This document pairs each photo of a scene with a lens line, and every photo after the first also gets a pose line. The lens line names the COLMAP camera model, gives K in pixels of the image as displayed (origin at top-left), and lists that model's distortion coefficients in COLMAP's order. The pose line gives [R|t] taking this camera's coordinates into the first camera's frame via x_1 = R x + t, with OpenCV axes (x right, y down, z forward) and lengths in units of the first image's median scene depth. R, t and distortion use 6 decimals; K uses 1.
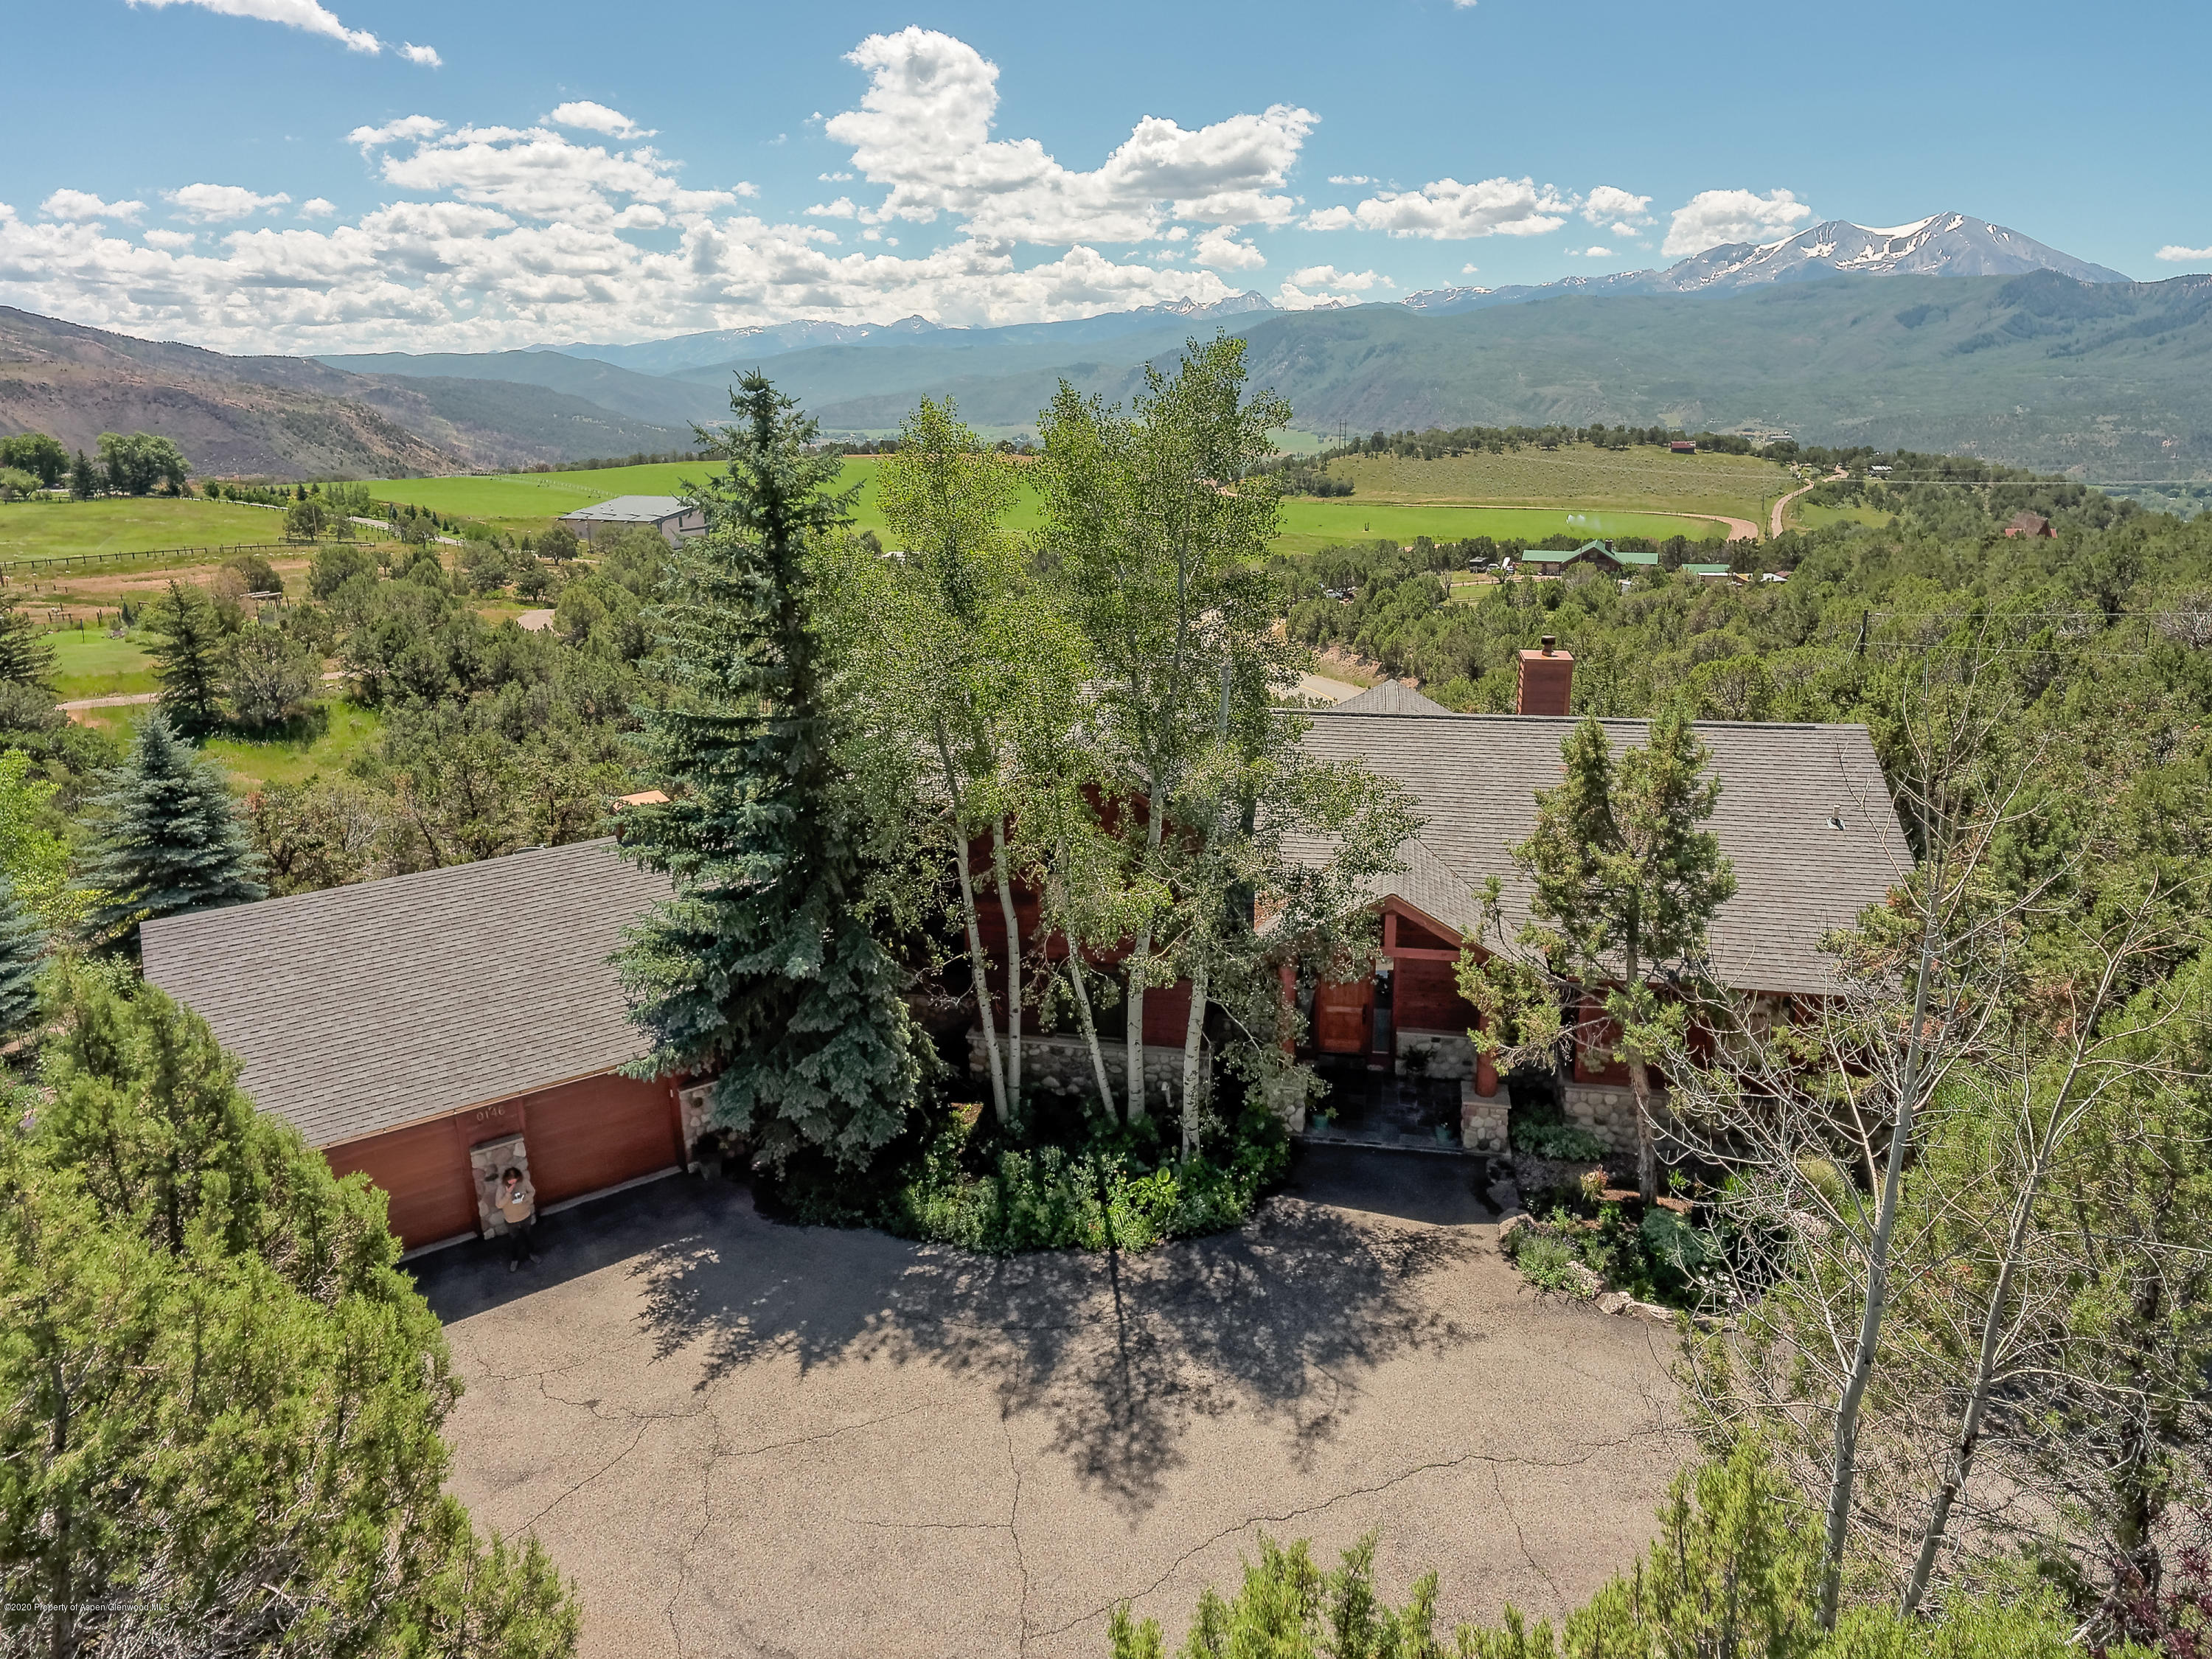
lens RADIAL K [[1292.3, 0, 1110.6], [0, 1292.3, 793.0], [0, 0, 1]] dist [0.002398, 0.001406]
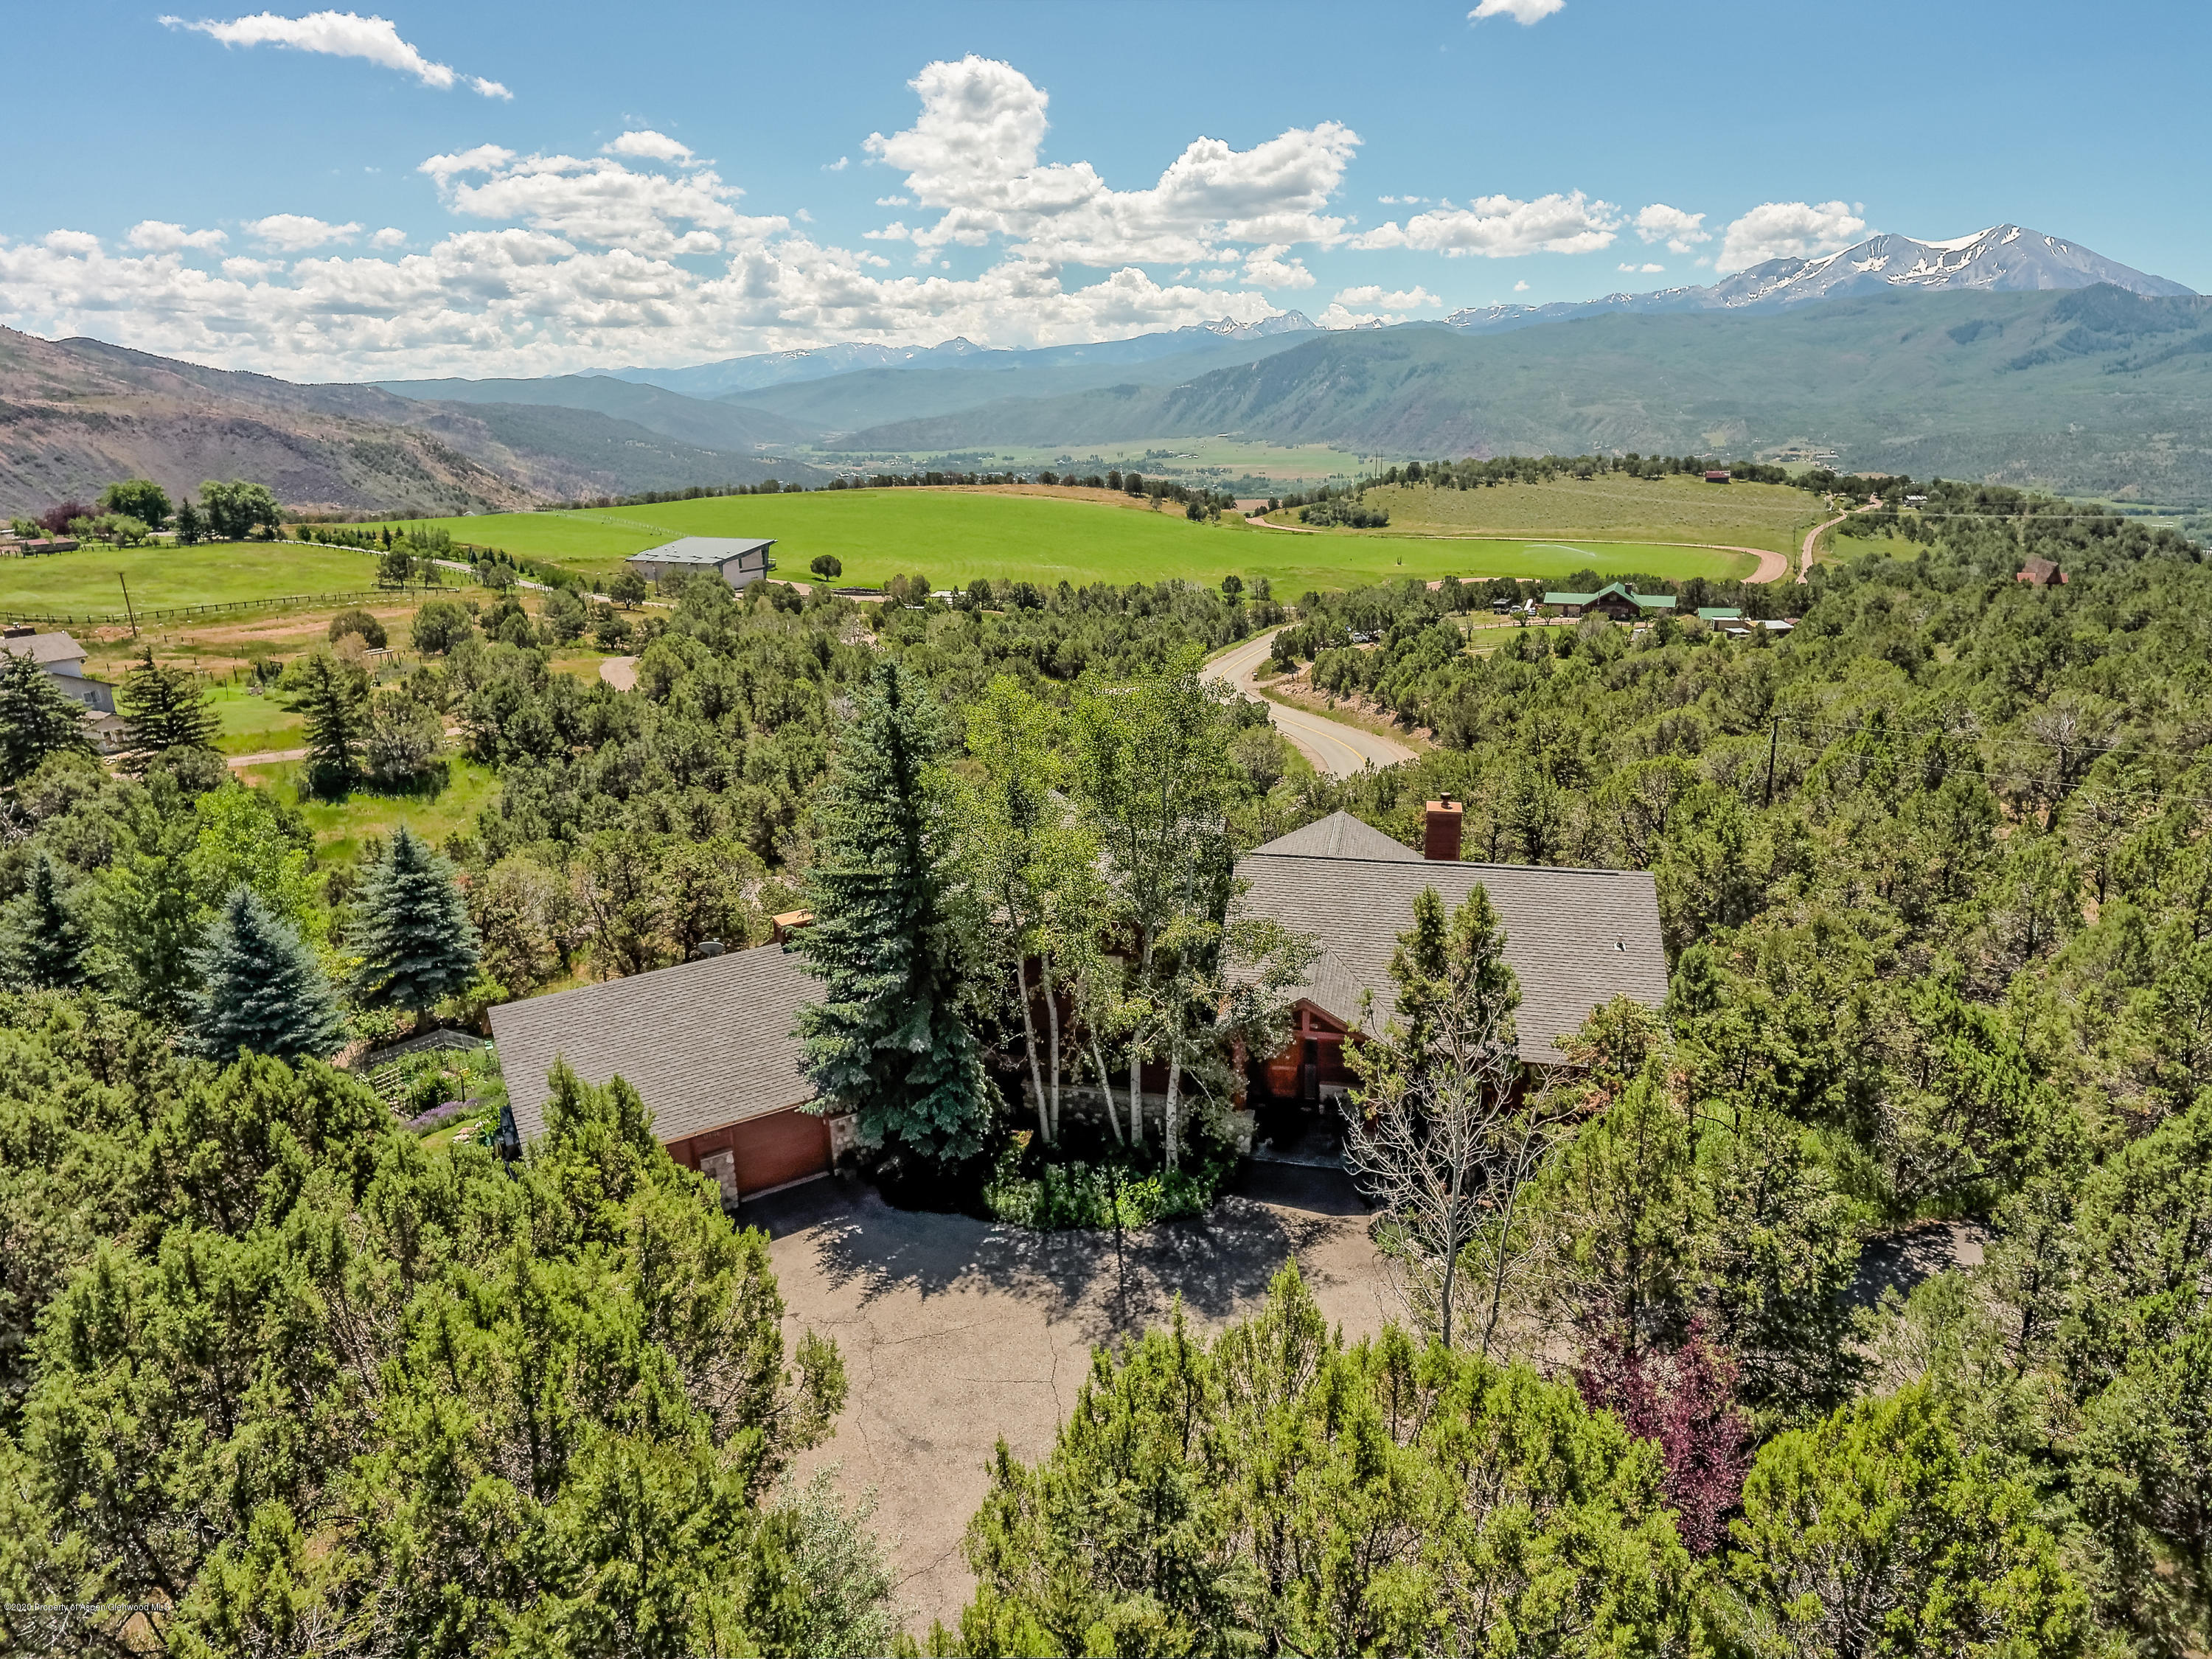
lens RADIAL K [[1295.3, 0, 1106.0], [0, 1295.3, 829.5], [0, 0, 1]] dist [0.001825, 0.001580]
pose [[0.999359, 0.003913, -0.035575, 0.008614], [-0.003251, 0.999821, 0.018640, -0.032210], [0.035641, -0.018513, 0.999193, -0.114302]]
